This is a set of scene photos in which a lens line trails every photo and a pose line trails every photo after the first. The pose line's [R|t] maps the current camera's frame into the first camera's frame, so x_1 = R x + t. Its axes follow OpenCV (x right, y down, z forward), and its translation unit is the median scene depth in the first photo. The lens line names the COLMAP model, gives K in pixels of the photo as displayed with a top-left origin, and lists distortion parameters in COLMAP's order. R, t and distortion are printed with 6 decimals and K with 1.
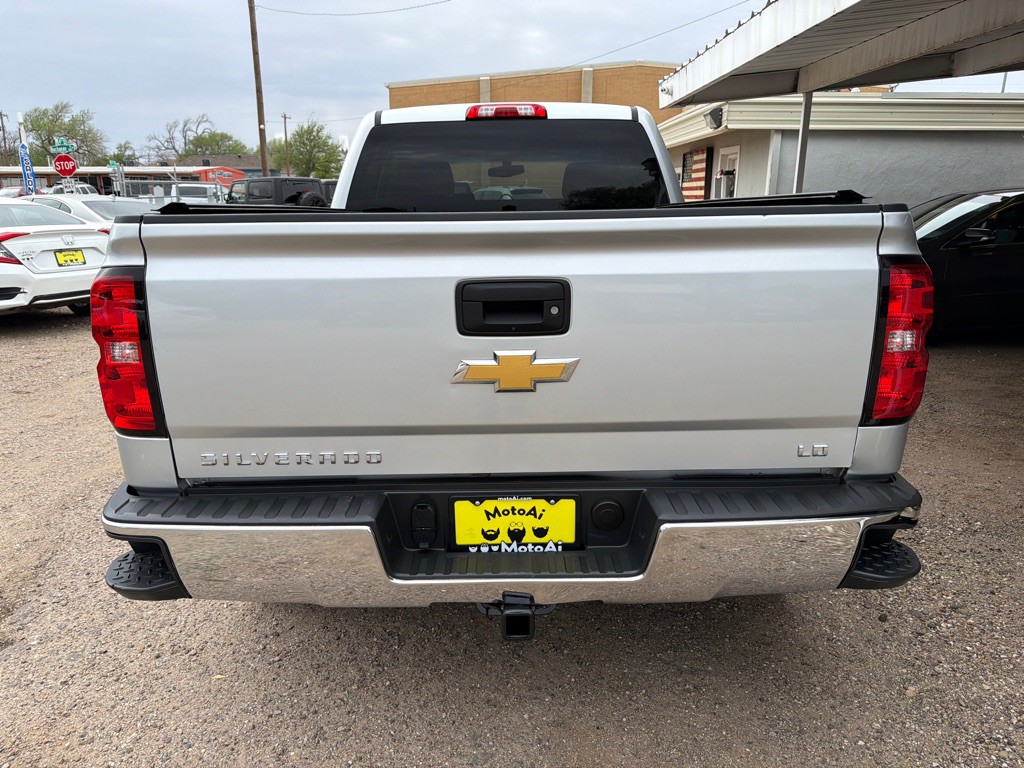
lens RADIAL K [[726.3, 0, 511.5], [0, 726.3, 387.6], [0, 0, 1]] dist [0.032460, -0.041966]
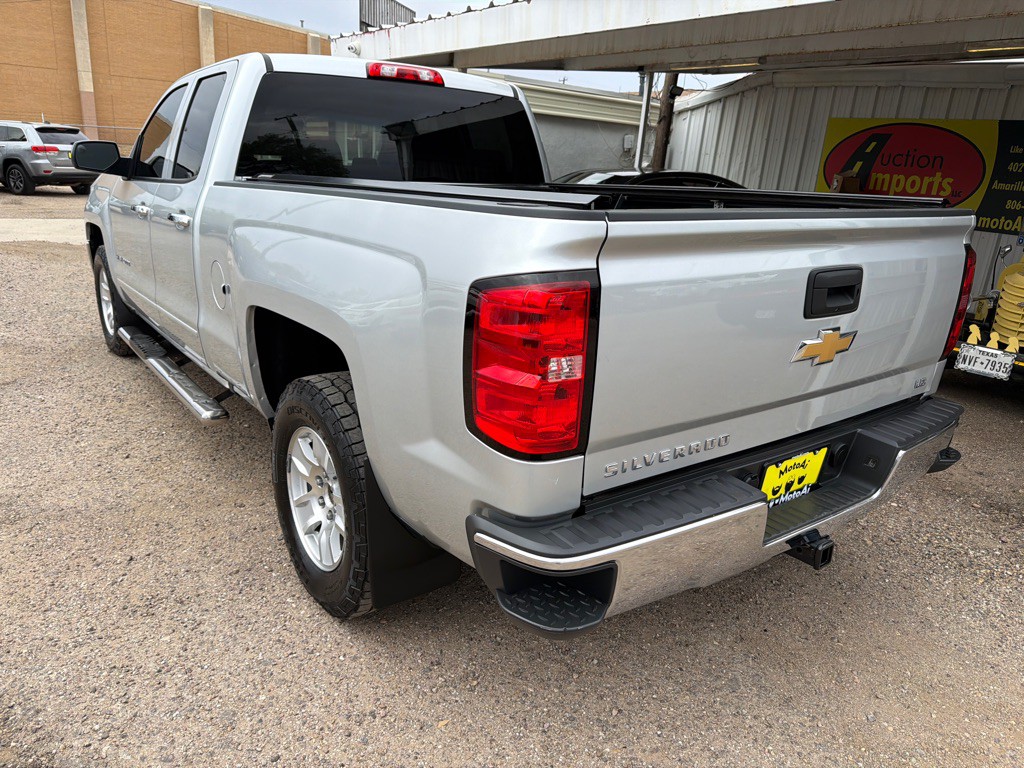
lens RADIAL K [[728.2, 0, 515.6], [0, 728.2, 396.4], [0, 0, 1]] dist [0.017336, -0.020988]
pose [[0.803726, -0.132737, 0.580005, -0.269354], [0.092884, 0.990838, 0.098046, -0.026002], [-0.587705, -0.024929, 0.808691, 0.081992]]
